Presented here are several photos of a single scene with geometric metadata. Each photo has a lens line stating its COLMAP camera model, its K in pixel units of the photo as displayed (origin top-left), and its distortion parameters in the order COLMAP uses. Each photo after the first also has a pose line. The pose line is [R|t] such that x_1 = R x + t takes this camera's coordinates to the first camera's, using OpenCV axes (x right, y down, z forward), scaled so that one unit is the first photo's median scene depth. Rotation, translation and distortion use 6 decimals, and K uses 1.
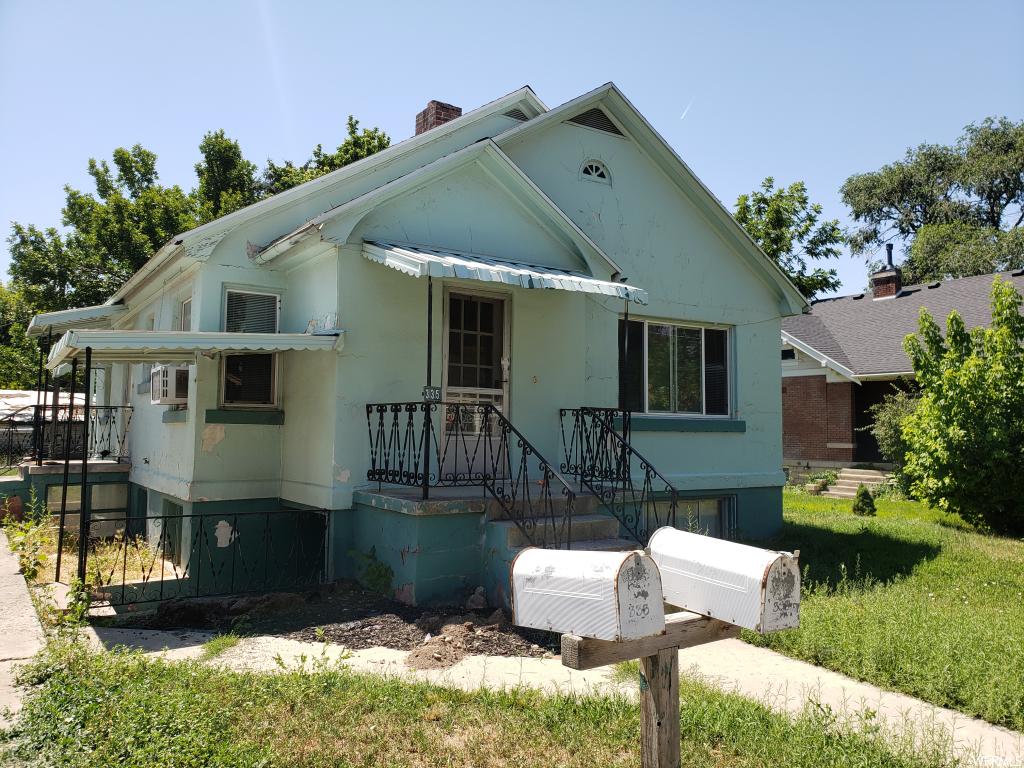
lens RADIAL K [[789.9, 0, 512.0], [0, 789.9, 384.0], [0, 0, 1]] dist [-0.003293, -0.002276]
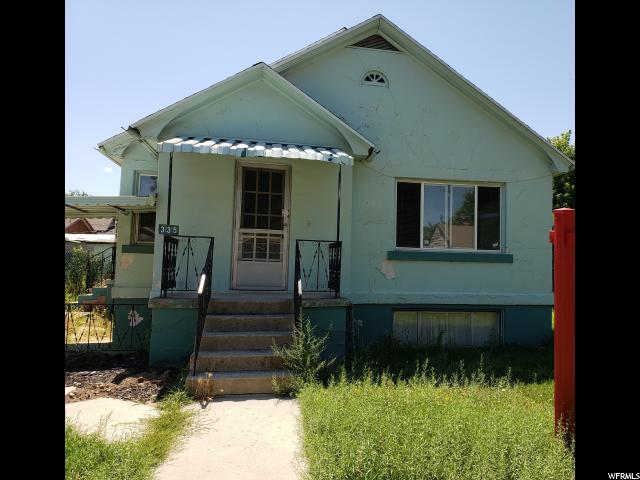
lens RADIAL K [[493.7, 0, 320.0], [0, 493.7, 240.0], [0, 0, 1]] dist [-0.003293, -0.002276]
pose [[0.938812, -0.007272, -0.344353, 0.317479], [0.009066, 0.999952, 0.003600, 0.018865], [0.344310, -0.006502, 0.938833, 0.125545]]
